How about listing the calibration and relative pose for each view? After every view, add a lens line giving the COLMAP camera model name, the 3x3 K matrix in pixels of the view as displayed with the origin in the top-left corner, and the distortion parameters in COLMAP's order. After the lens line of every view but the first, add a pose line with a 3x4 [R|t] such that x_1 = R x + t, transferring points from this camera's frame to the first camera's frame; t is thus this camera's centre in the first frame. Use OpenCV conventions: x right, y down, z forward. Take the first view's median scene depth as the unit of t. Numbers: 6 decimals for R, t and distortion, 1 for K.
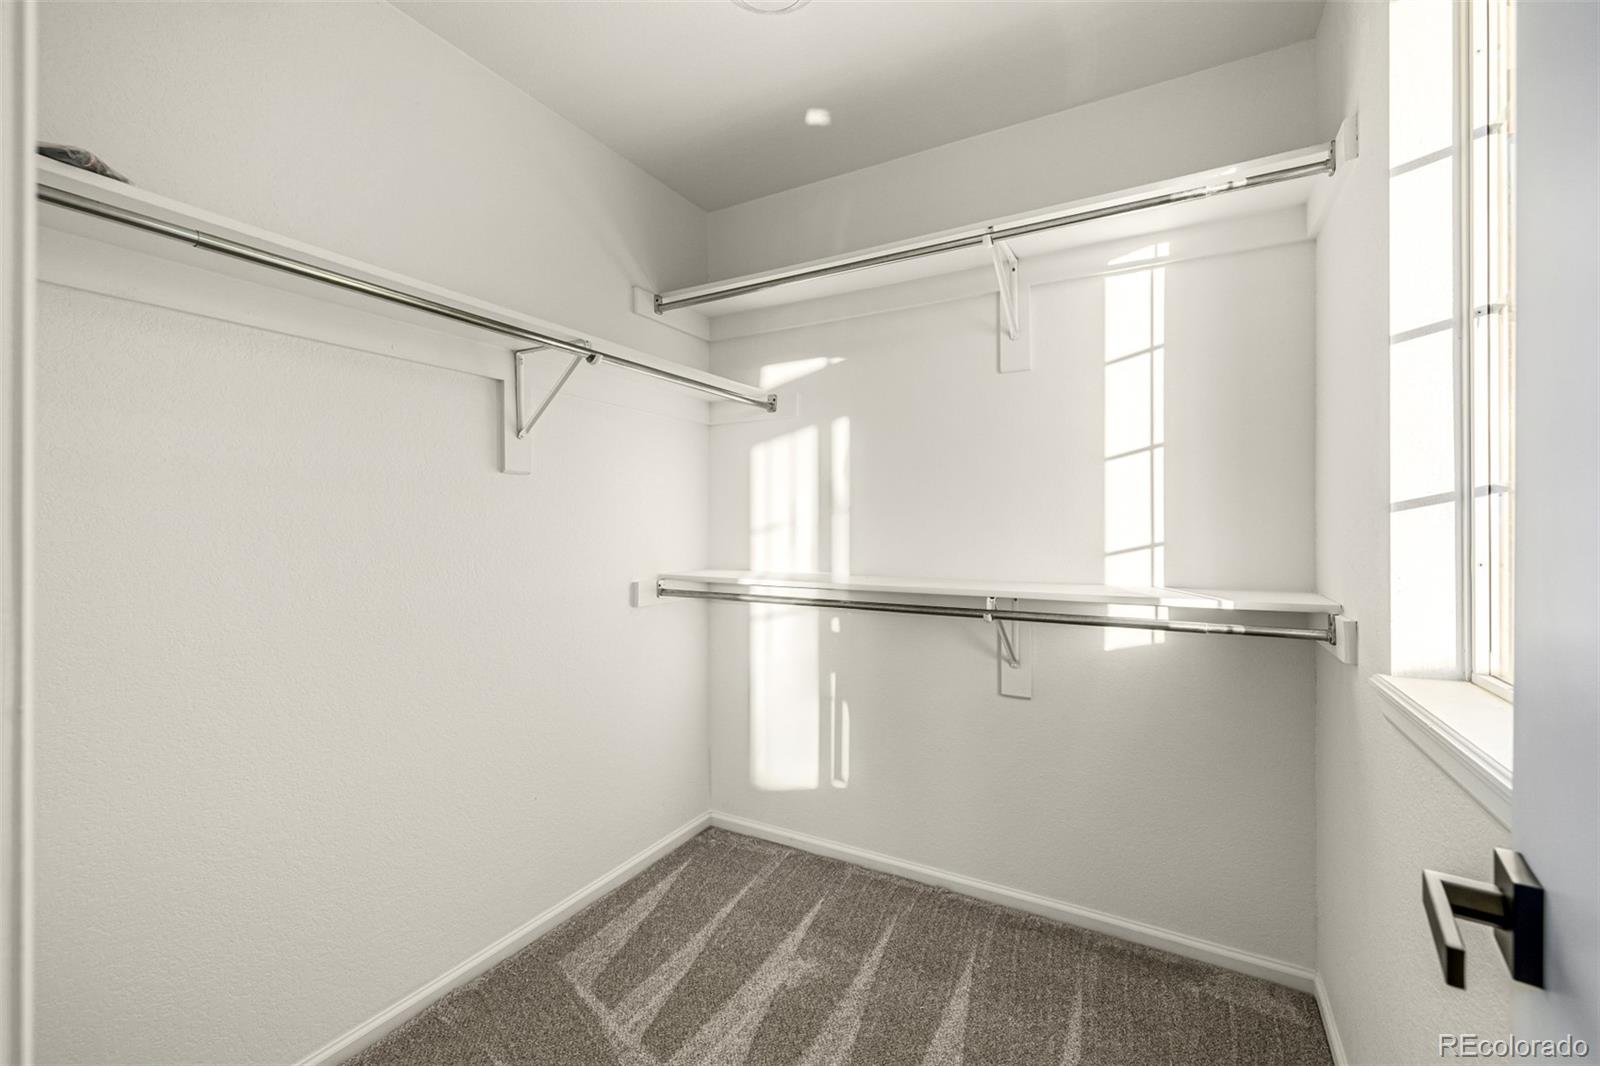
lens RADIAL K [[667.4, 0, 809.0], [0, 667.4, 526.2], [0, 0, 1]] dist [-0.000683, -0.000346]
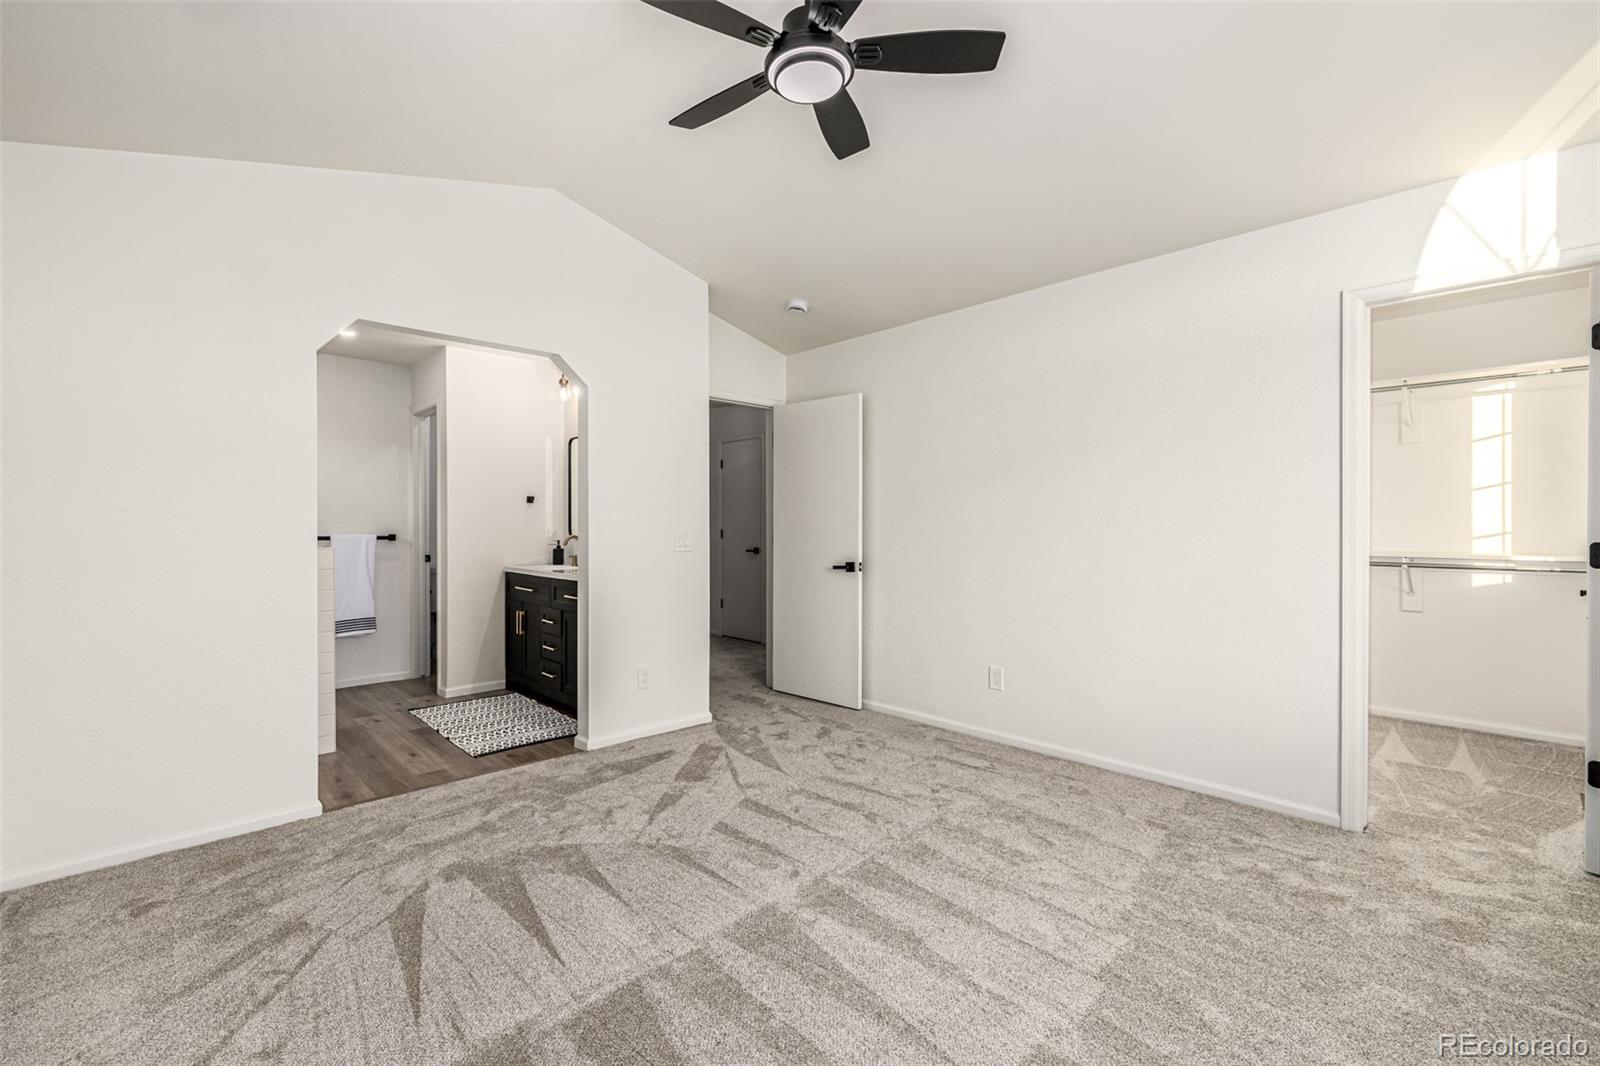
lens RADIAL K [[667.4, 0, 786.3], [0, 667.4, 525.8], [0, 0, 1]] dist [-0.000683, -0.000346]
pose [[0.949869, 0.002495, -0.312638, -0.896470], [-0.002687, 0.999996, -0.000184, 0.012974], [0.312637, 0.001015, 0.949872, -1.557039]]
